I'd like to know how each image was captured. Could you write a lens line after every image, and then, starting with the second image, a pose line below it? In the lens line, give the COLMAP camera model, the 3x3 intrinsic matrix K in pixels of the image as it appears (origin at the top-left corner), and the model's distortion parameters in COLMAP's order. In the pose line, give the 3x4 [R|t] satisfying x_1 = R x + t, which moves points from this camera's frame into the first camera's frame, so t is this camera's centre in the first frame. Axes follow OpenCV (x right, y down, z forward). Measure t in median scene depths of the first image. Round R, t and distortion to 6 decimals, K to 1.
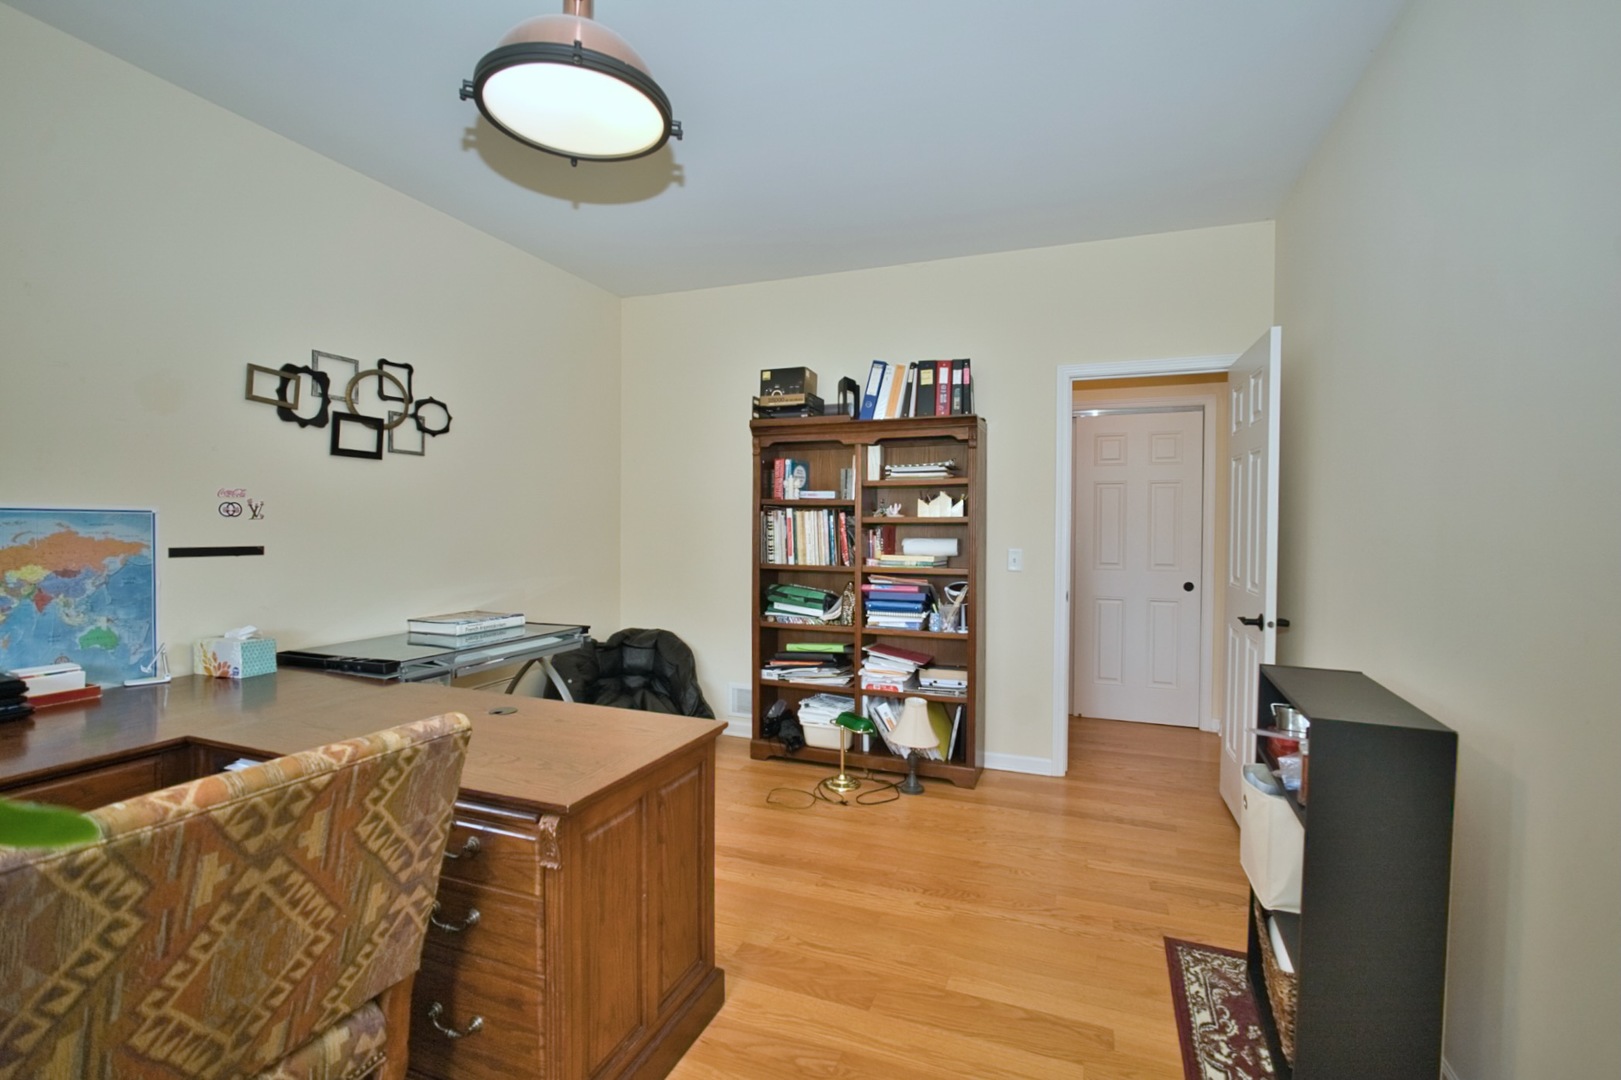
lens RADIAL K [[705.3, 0, 815.0], [0, 705.3, 535.6], [0, 0, 1]] dist [-0.020554, 0.005312]
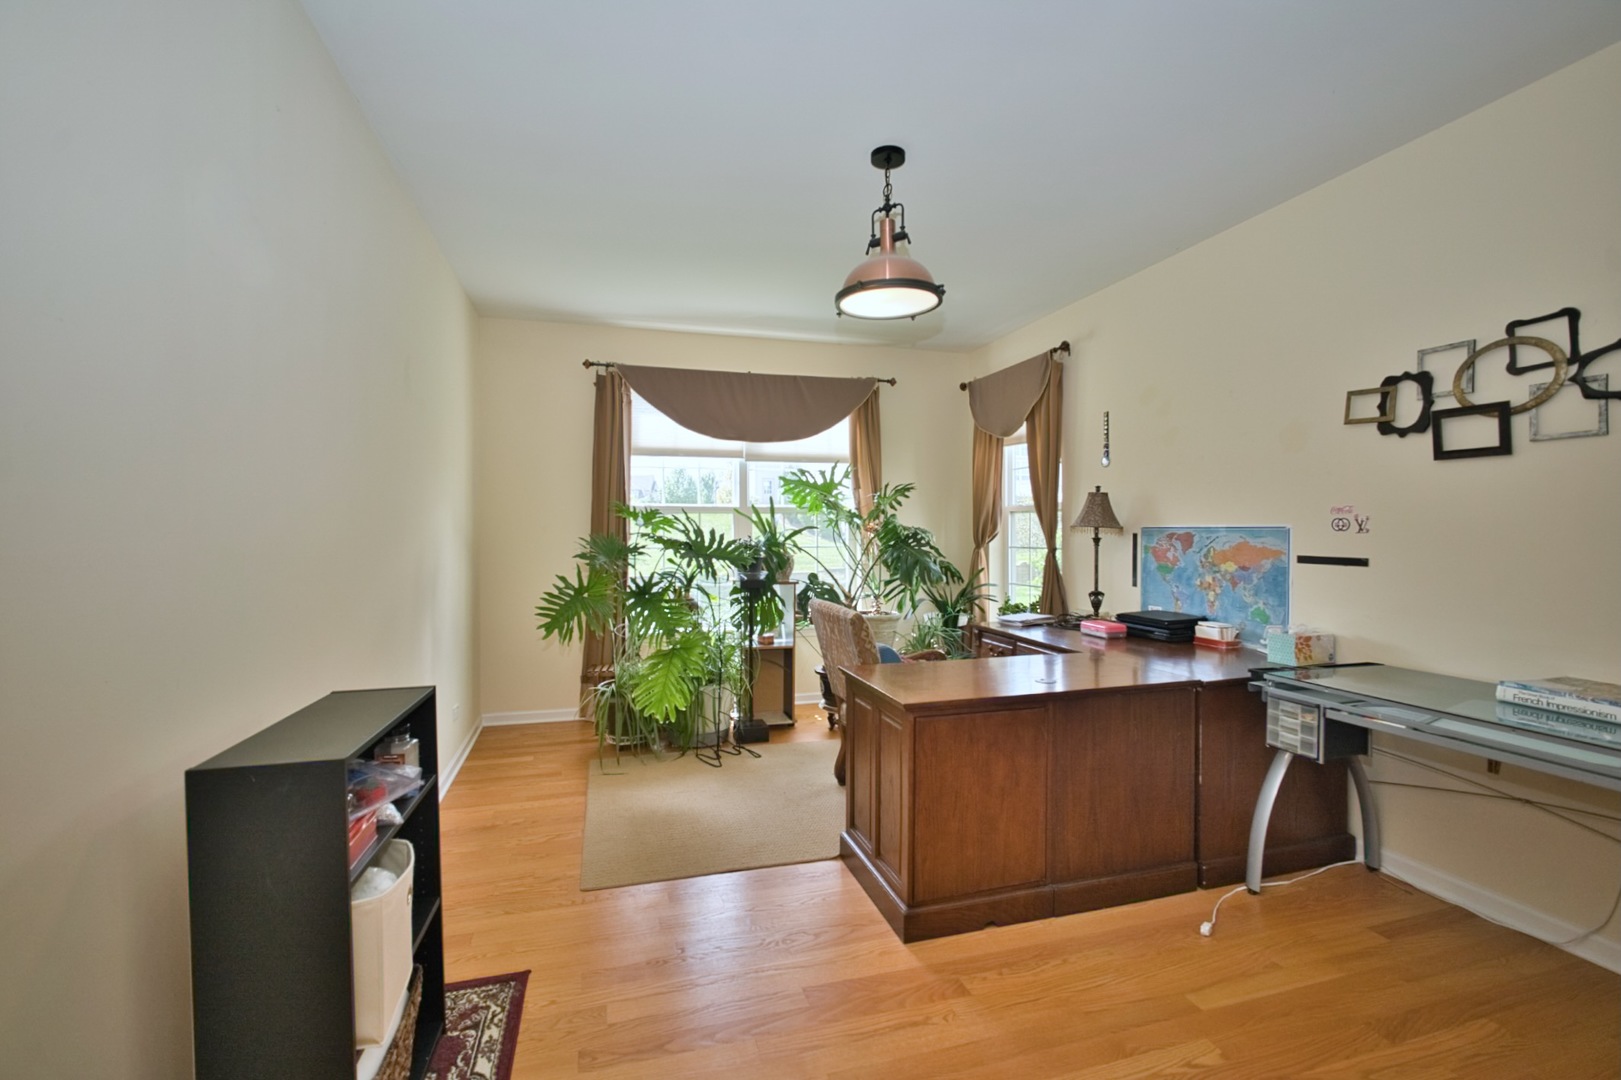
lens RADIAL K [[705.3, 0, 811.8], [0, 705.3, 539.9], [0, 0, 1]] dist [-0.020554, 0.005312]
pose [[-0.788426, 0.001903, -0.615126, 0.494879], [-0.014789, 0.999648, 0.022049, -0.022593], [0.614951, 0.026481, -0.788120, 1.249332]]
